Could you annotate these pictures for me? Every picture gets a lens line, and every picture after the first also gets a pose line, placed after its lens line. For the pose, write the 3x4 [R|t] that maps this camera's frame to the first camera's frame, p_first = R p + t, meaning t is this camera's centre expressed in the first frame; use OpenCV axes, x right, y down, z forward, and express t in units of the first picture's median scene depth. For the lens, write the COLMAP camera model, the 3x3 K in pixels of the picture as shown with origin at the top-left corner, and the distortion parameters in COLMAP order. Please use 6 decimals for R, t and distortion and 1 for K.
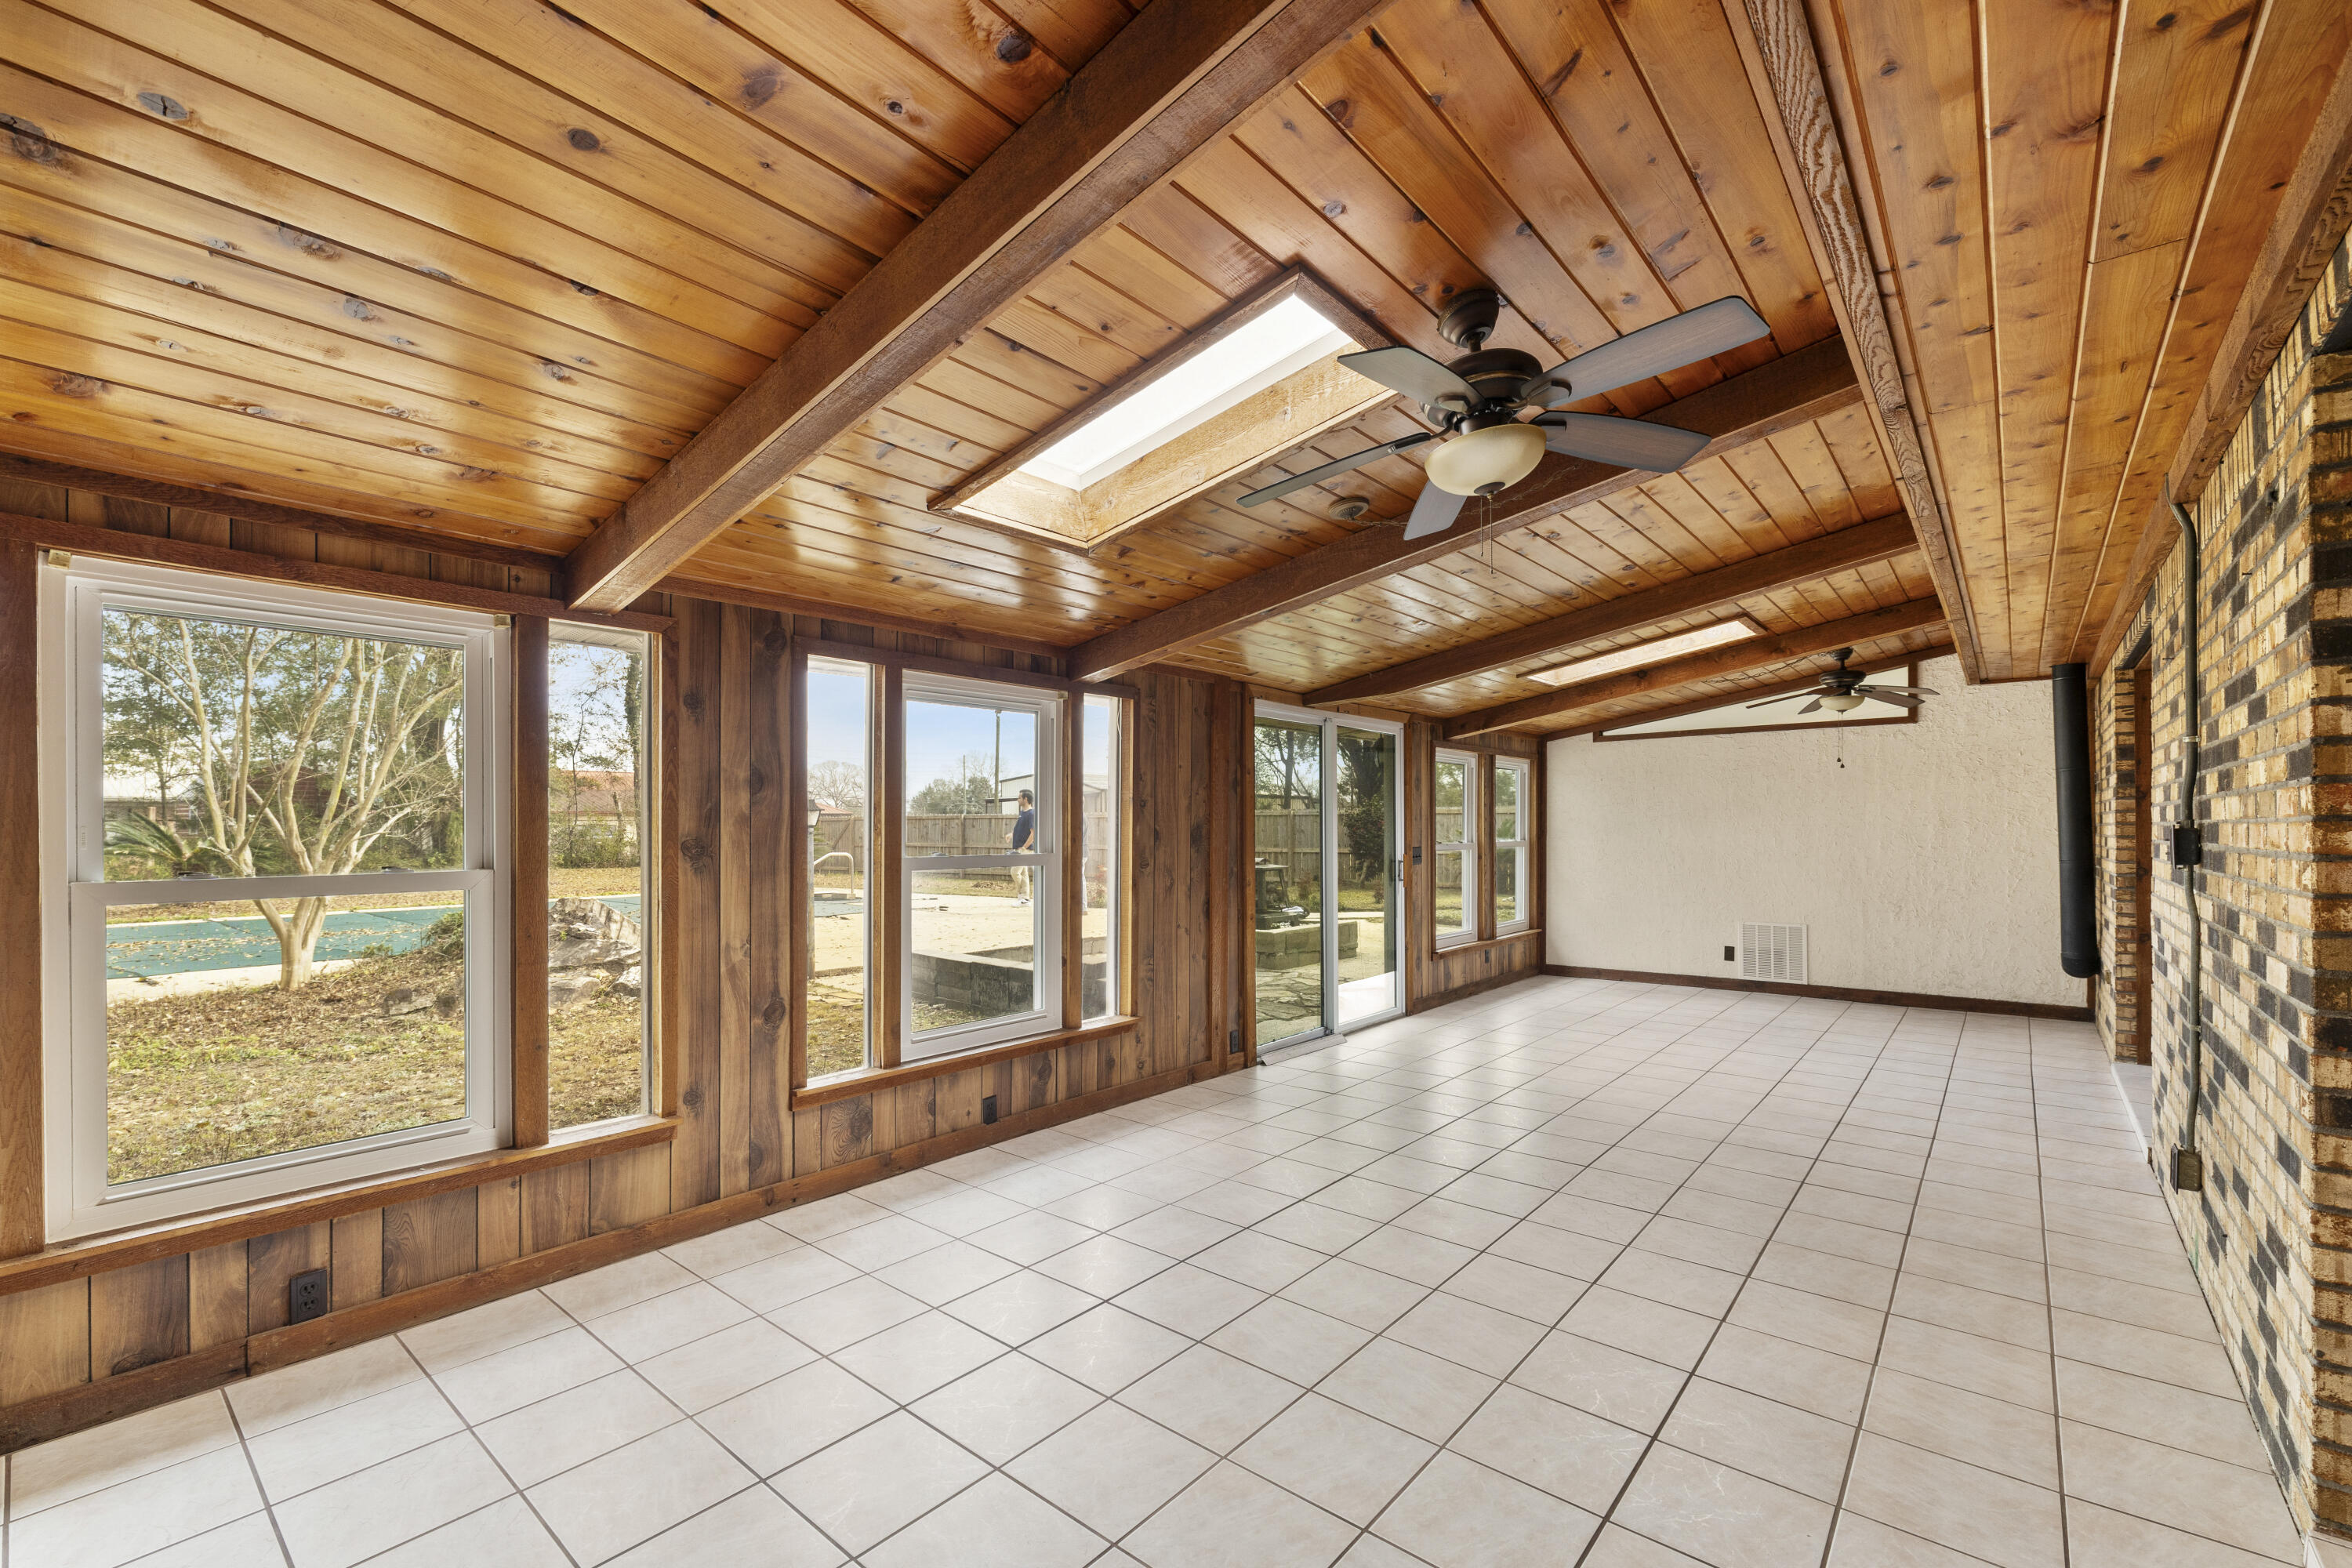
lens RADIAL K [[985.0, 0, 1170.2], [0, 985.0, 801.8], [0, 0, 1]] dist [-0.000075, 0.000109]
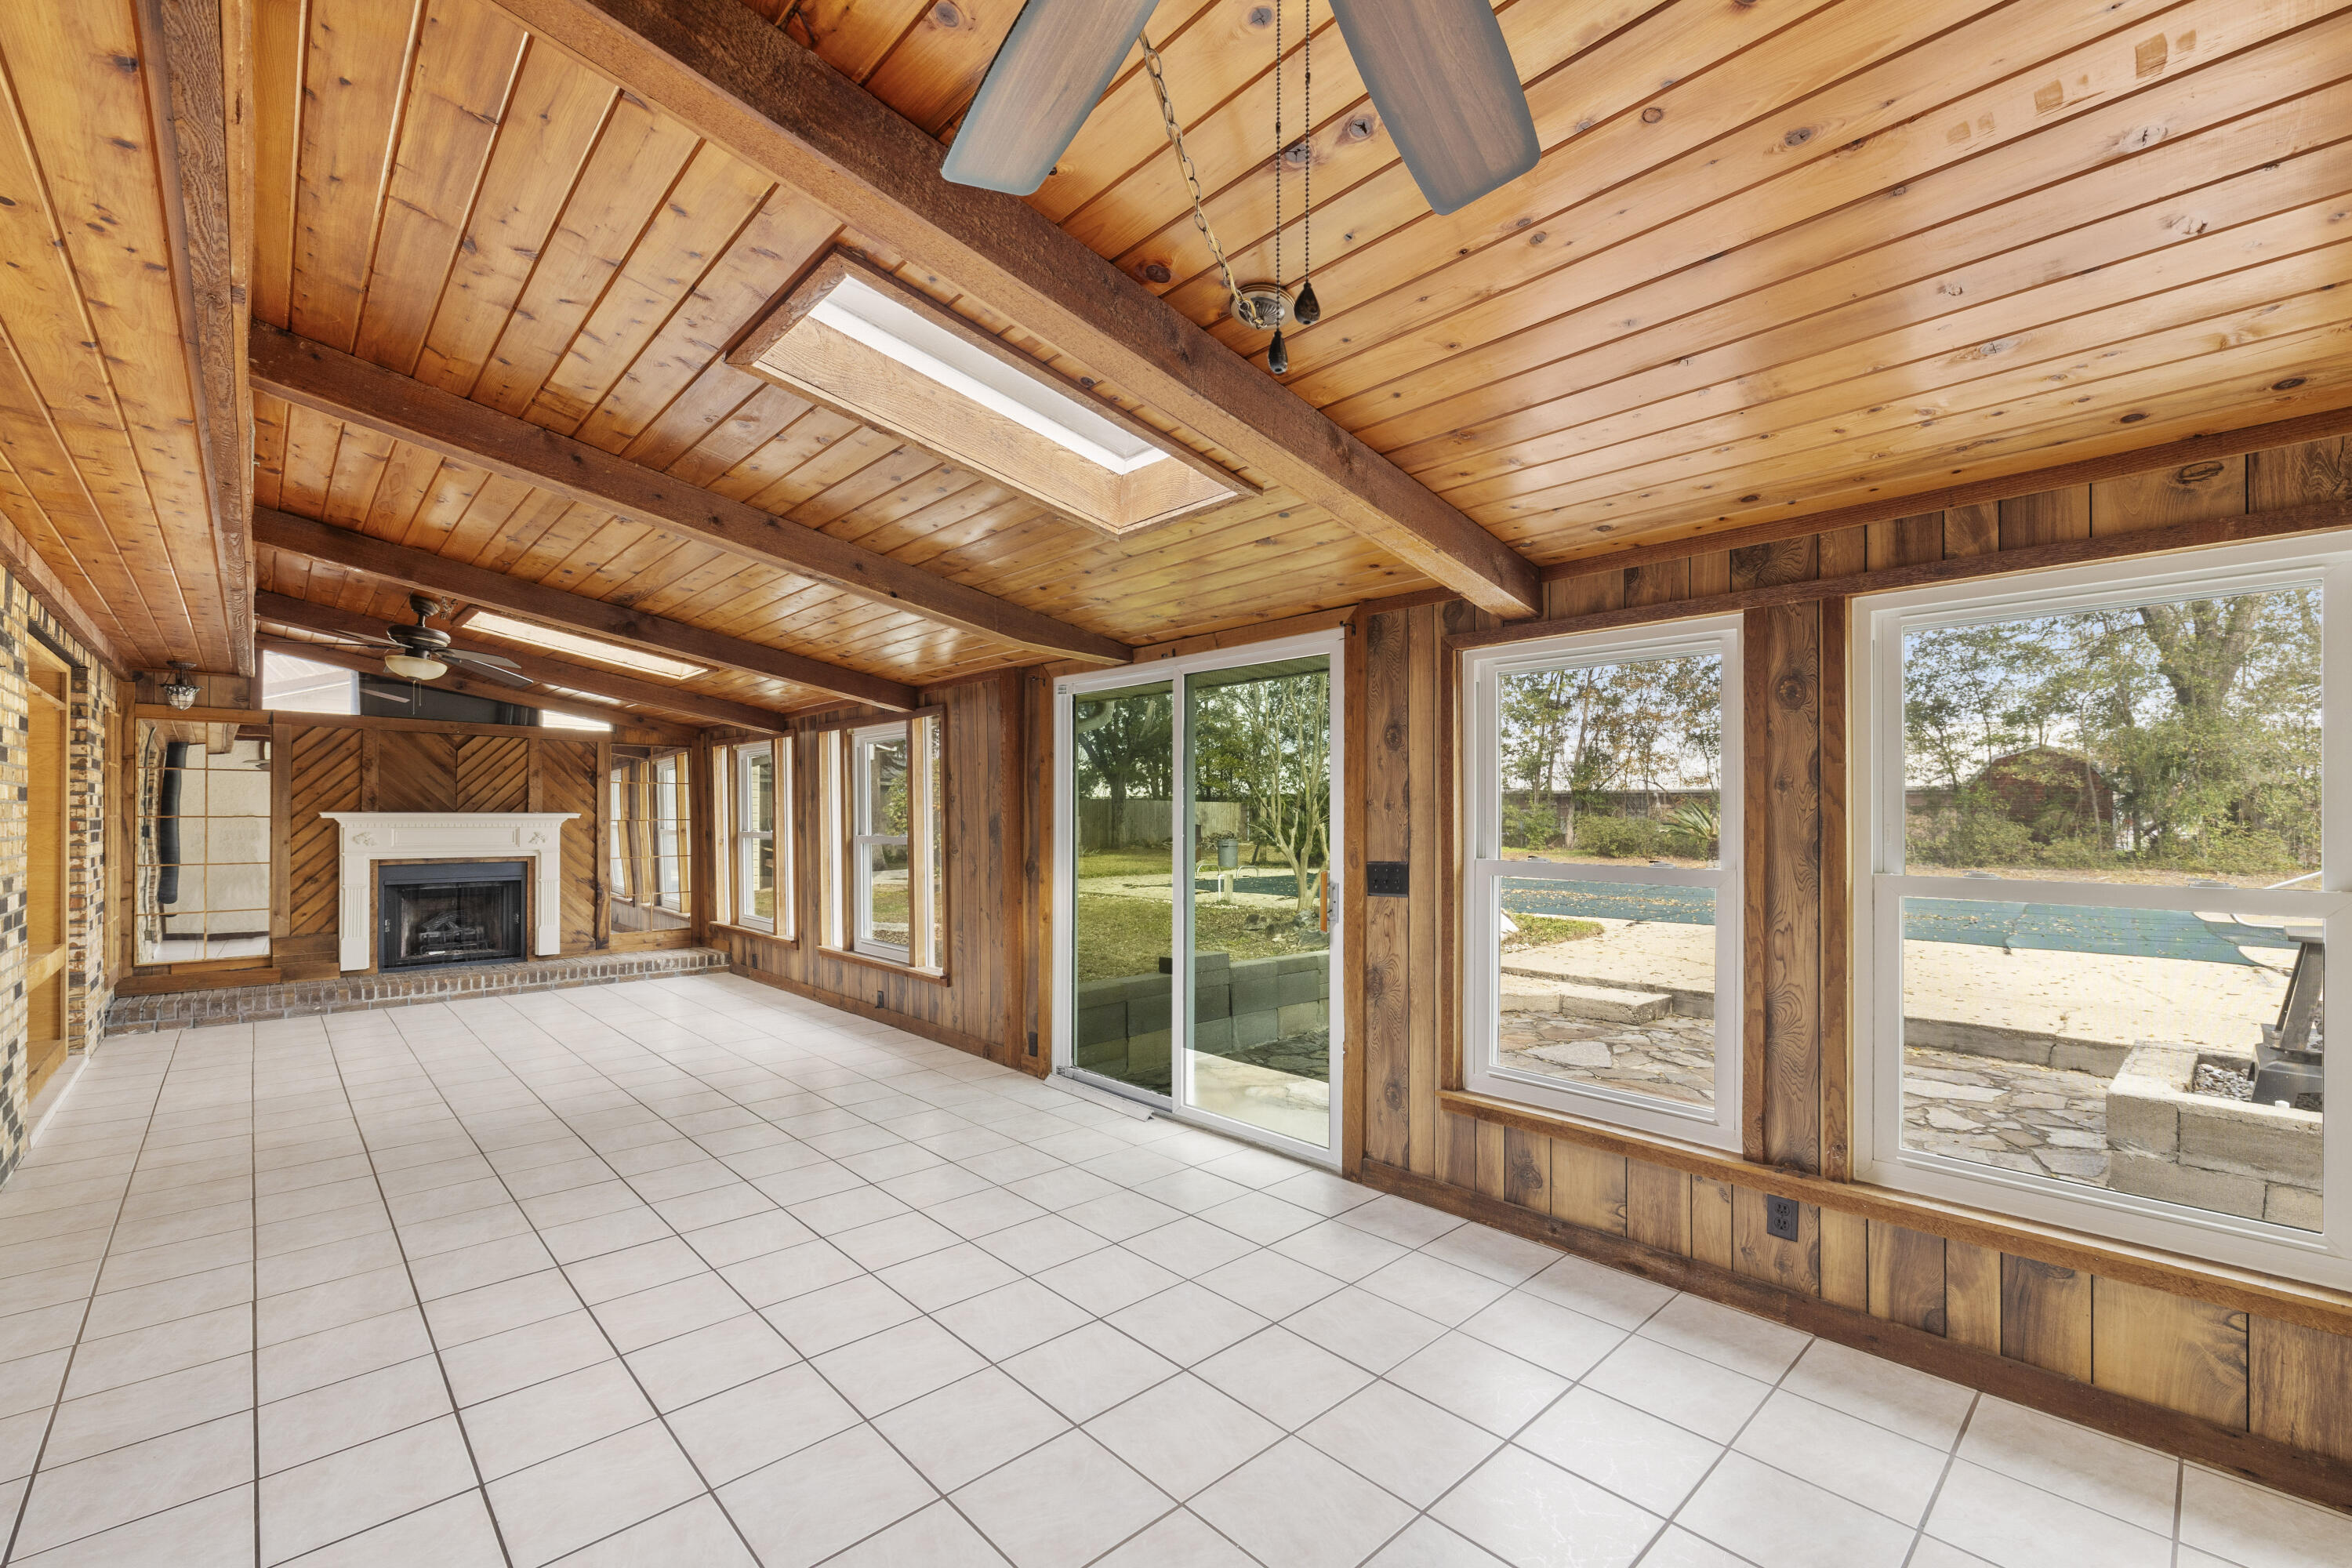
lens RADIAL K [[985.0, 0, 1134.2], [0, 985.0, 819.2], [0, 0, 1]] dist [-0.000075, 0.000109]
pose [[-0.146827, -0.022368, -0.988909, 1.058353], [0.004813, 0.999716, -0.023327, 0.052022], [0.989150, -0.008185, -0.146678, 1.322976]]
